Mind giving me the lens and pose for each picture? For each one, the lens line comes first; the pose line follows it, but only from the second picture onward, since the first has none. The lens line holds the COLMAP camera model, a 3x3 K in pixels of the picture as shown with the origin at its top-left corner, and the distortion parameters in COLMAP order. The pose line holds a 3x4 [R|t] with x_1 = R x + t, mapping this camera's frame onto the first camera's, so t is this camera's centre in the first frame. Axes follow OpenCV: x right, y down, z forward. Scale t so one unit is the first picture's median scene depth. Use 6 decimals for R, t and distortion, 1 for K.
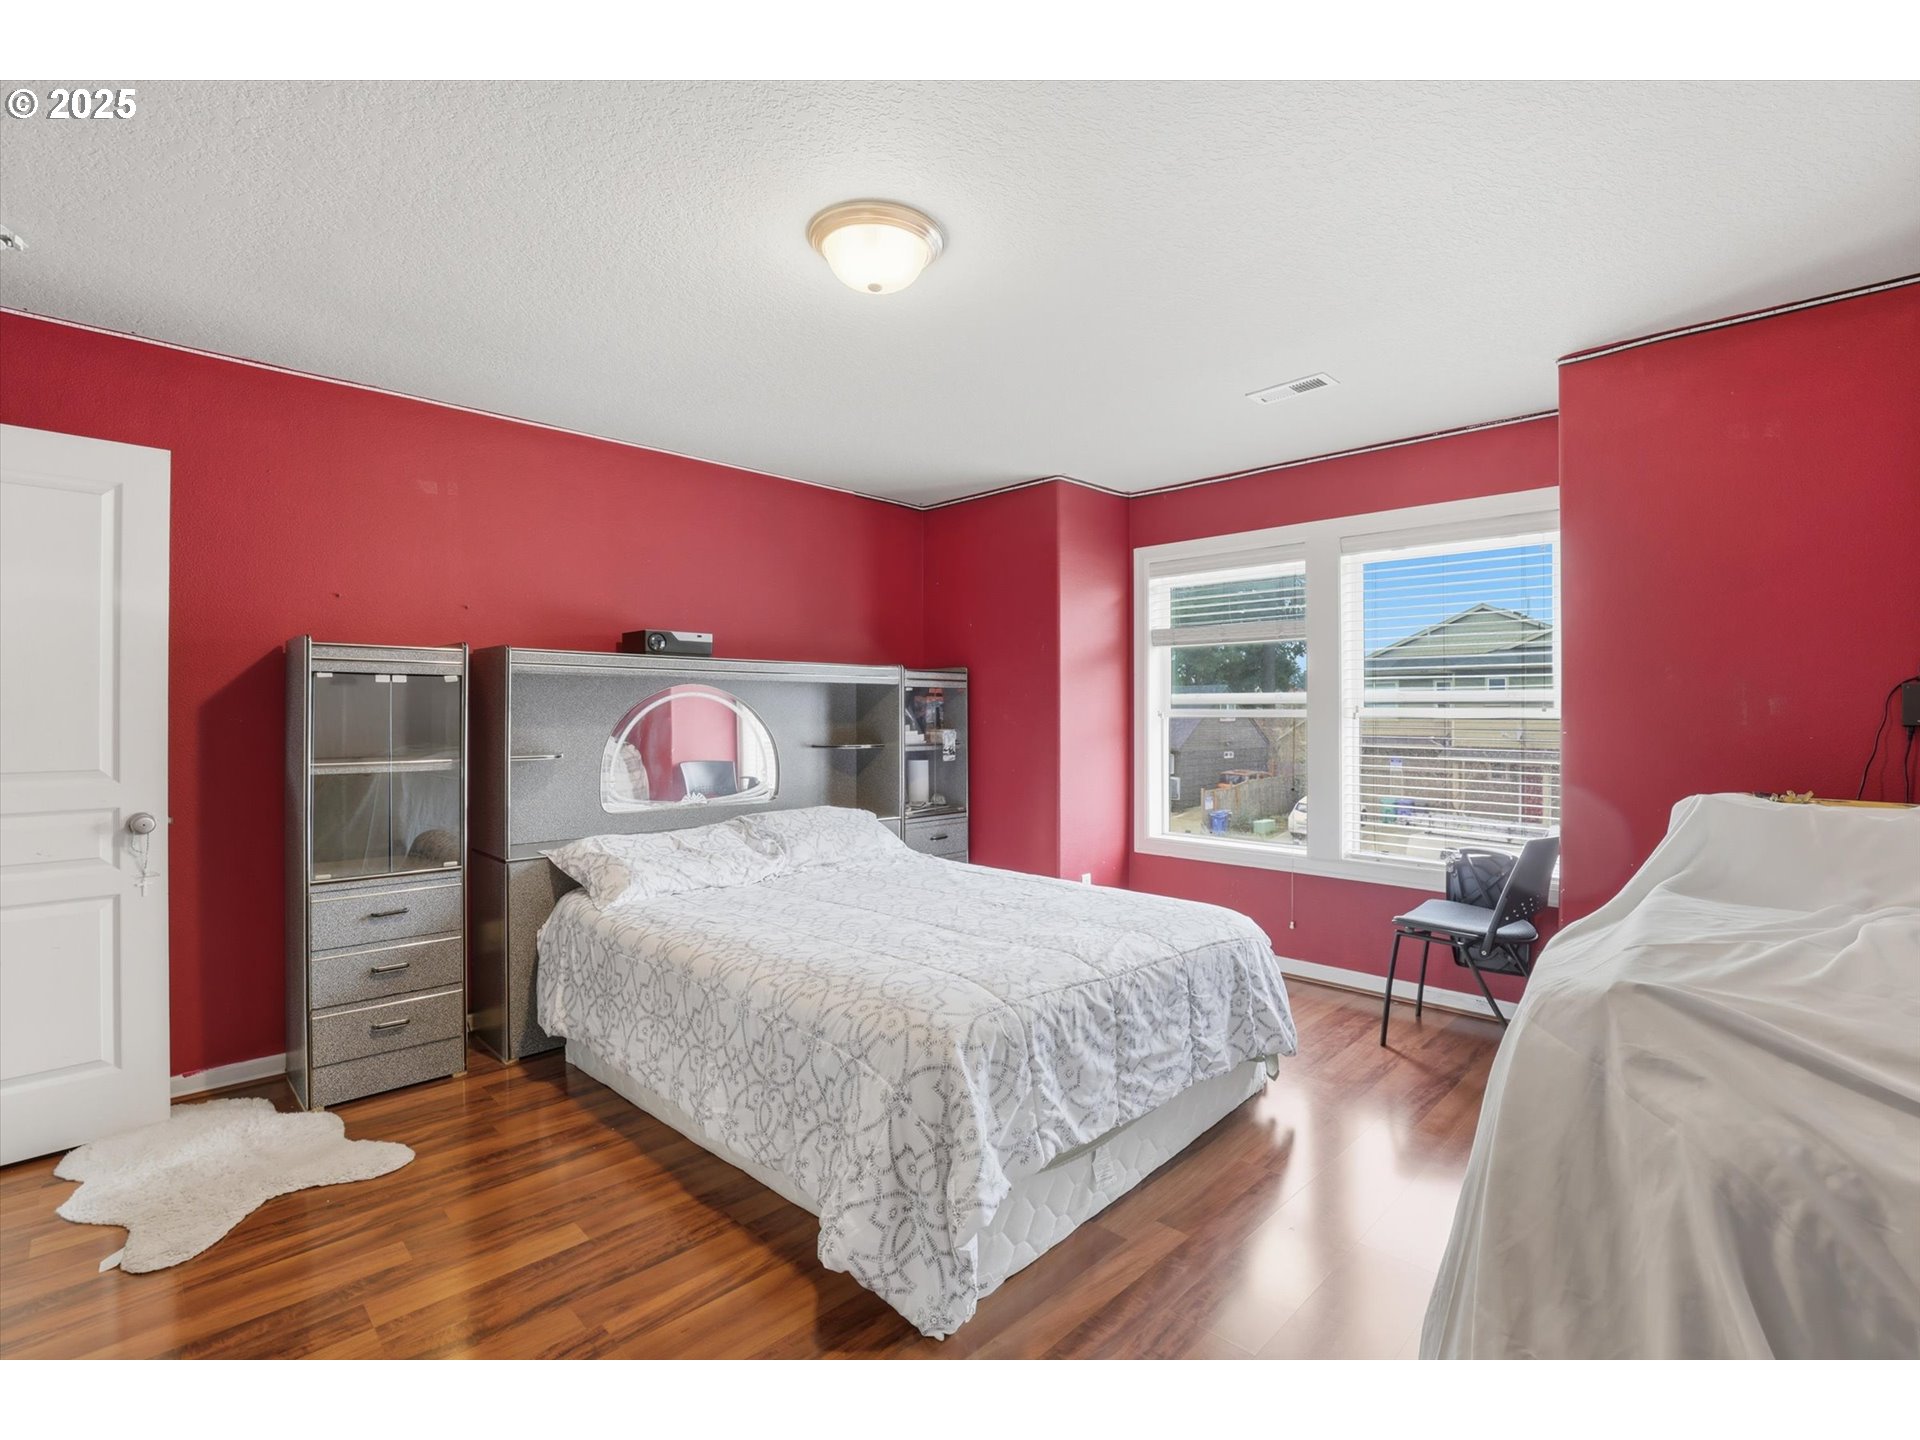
lens RADIAL K [[891.8, 0, 955.6], [0, 891.8, 713.2], [0, 0, 1]] dist [-0.004900, -0.000627]
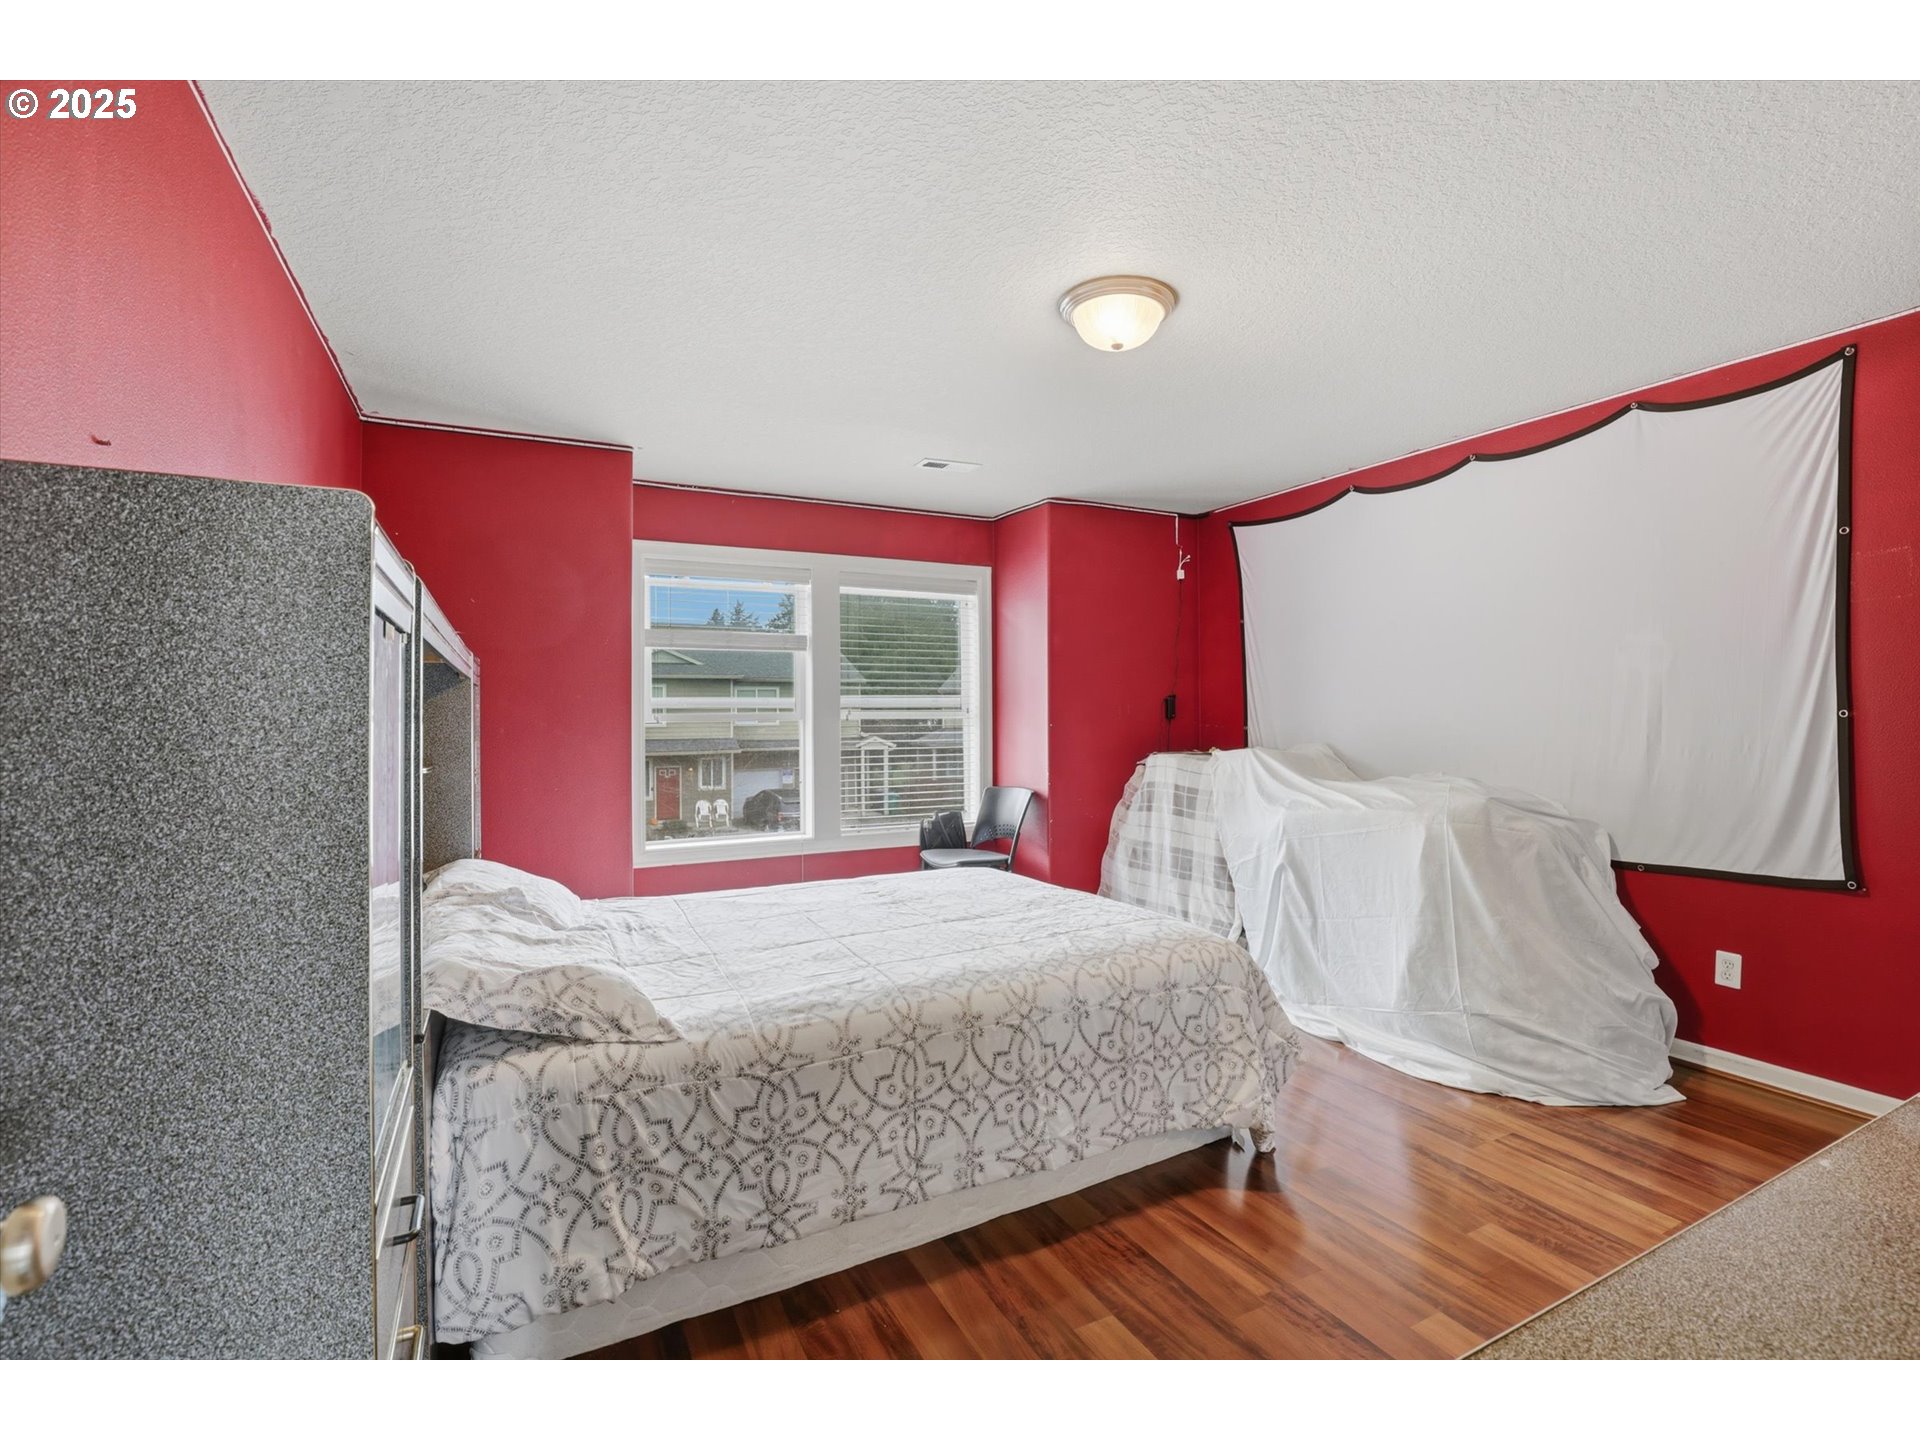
lens RADIAL K [[891.8, 0, 955.6], [0, 891.8, 713.2], [0, 0, 1]] dist [-0.004900, -0.000627]
pose [[0.298602, -0.001425, 0.954377, -1.196786], [0.009983, 0.999949, -0.001631, 0.001306], [-0.954326, 0.010015, 0.298601, 0.817978]]
